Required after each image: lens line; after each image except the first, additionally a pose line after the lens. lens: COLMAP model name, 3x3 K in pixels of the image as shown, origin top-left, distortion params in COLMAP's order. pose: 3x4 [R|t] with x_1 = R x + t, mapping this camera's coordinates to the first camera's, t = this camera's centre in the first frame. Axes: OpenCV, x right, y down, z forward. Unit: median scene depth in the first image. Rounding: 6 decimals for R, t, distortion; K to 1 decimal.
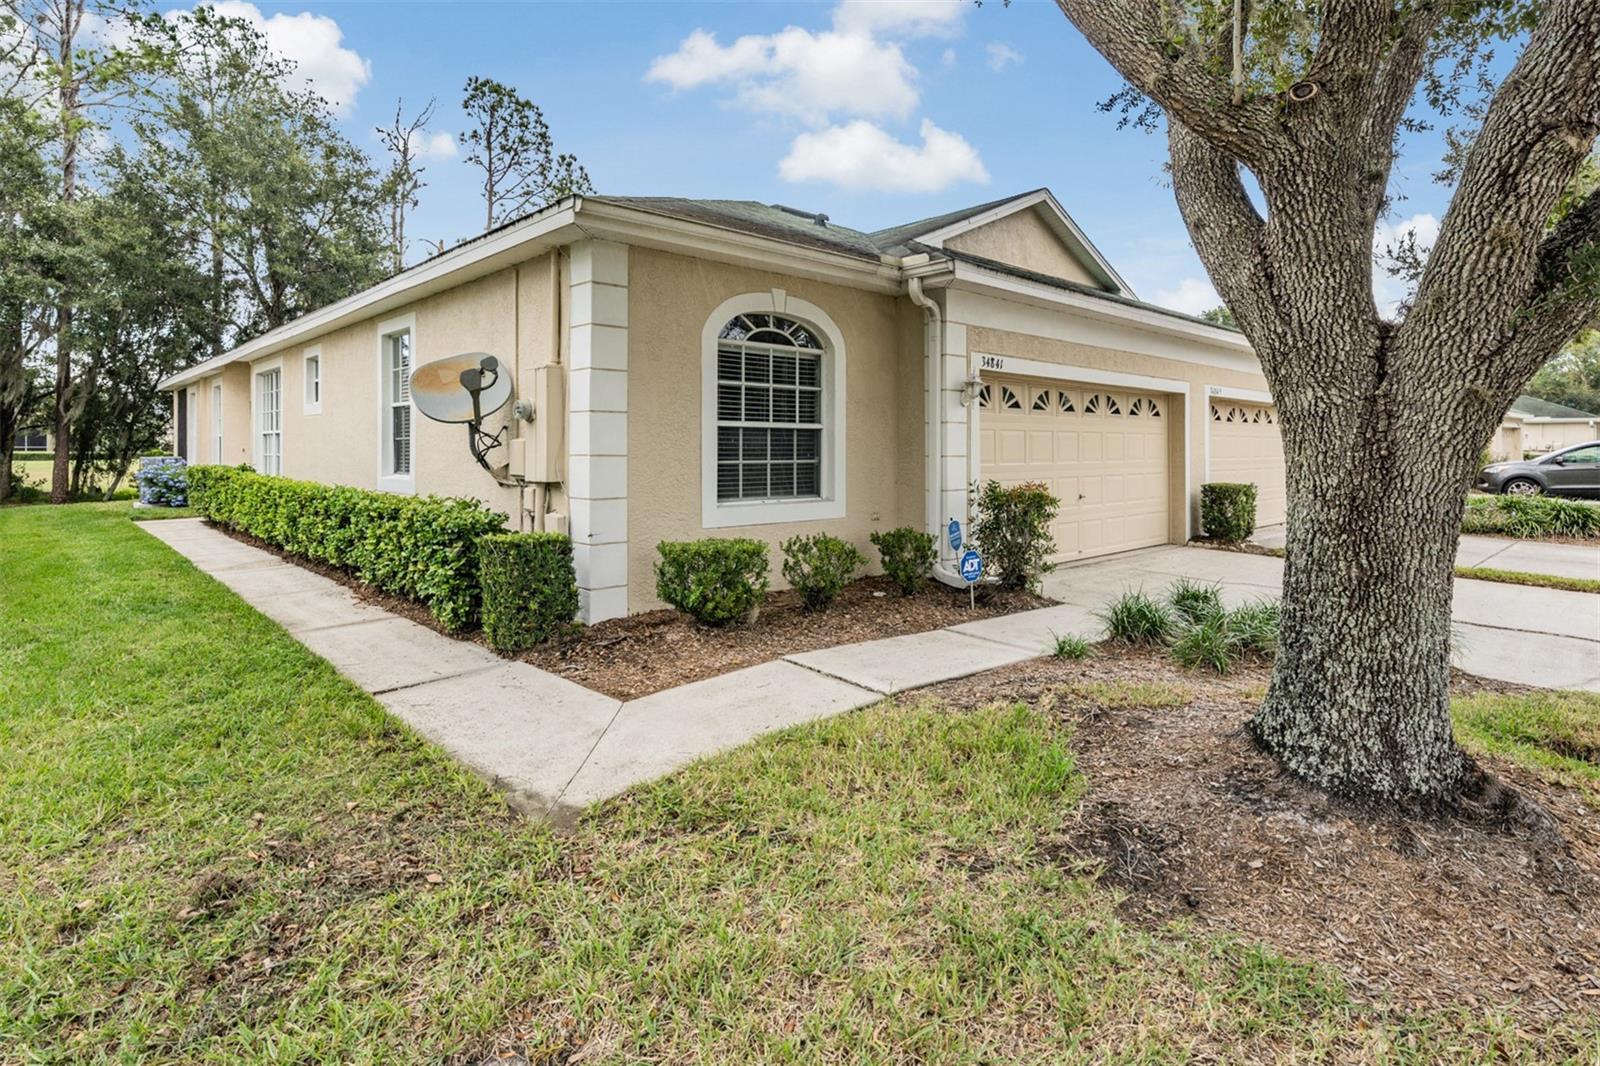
lens RADIAL K [[836.2, 0, 793.2], [0, 836.2, 440.0], [0, 0, 1]] dist [0.004288, 0.000966]
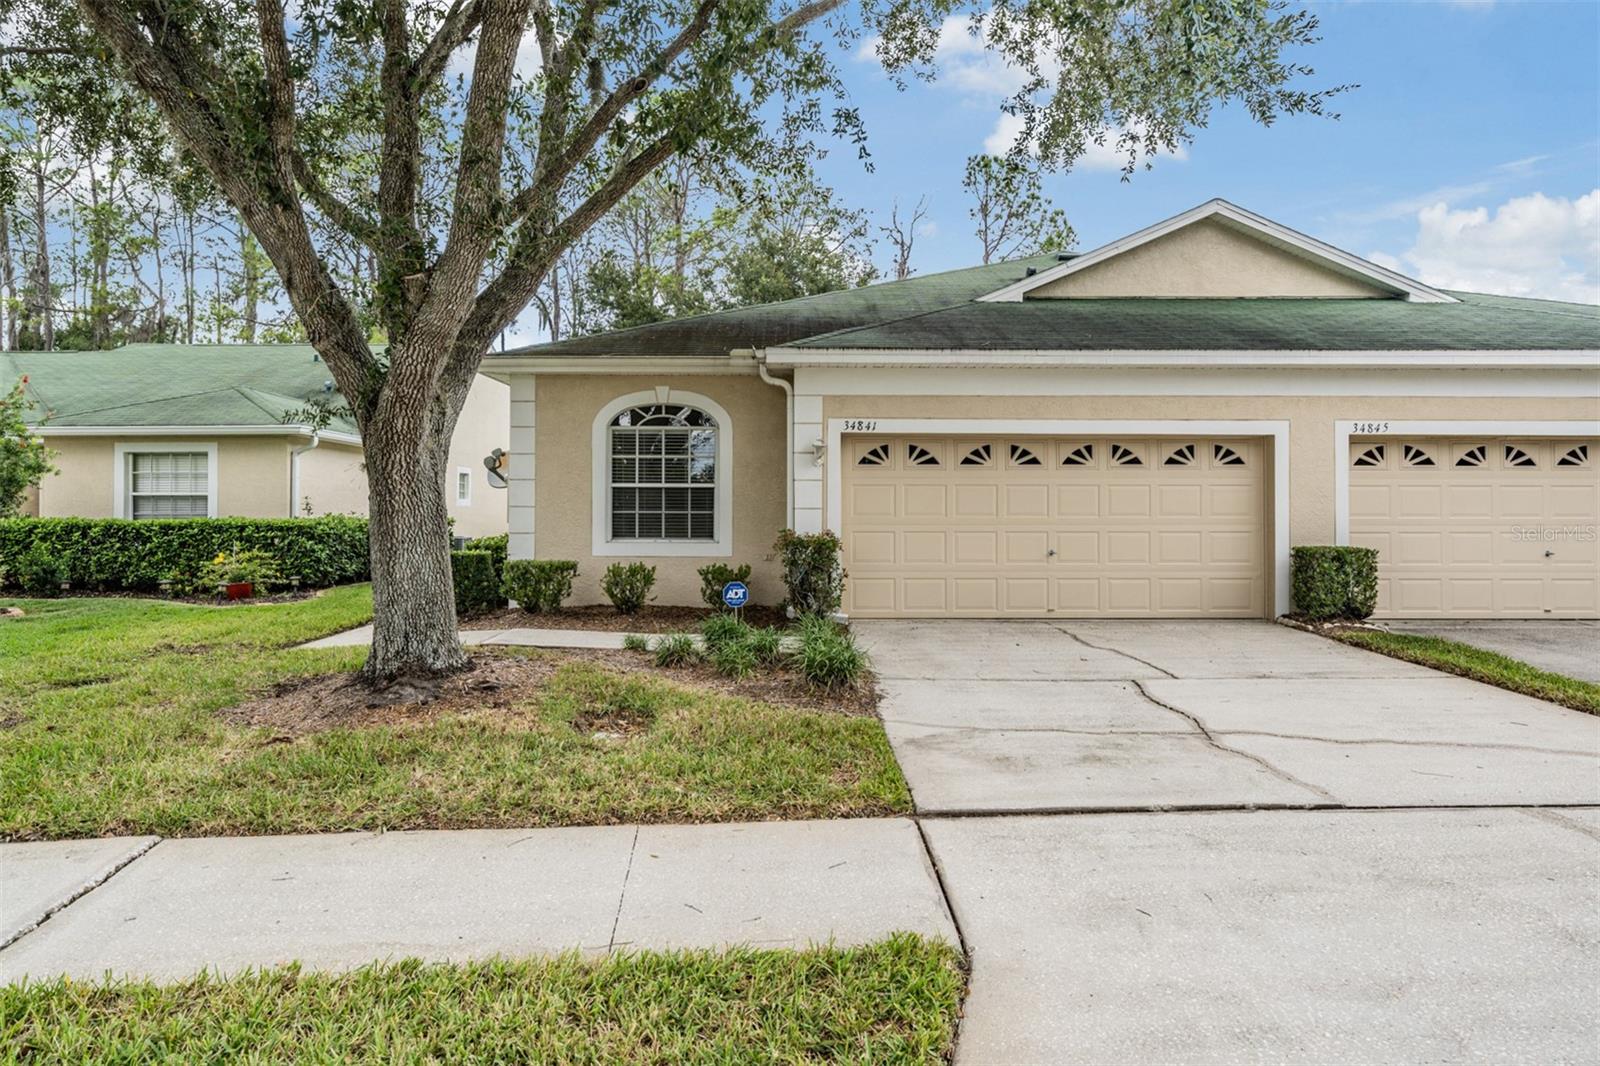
lens RADIAL K [[917.3, 0, 792.0], [0, 917.3, 491.5], [0, 0, 1]] dist [0.003799, 0.000338]
pose [[0.730217, -0.013695, -0.683078, 1.094548], [0.005559, 0.999885, -0.014104, 0.013659], [0.683192, 0.006502, 0.730210, 0.045220]]
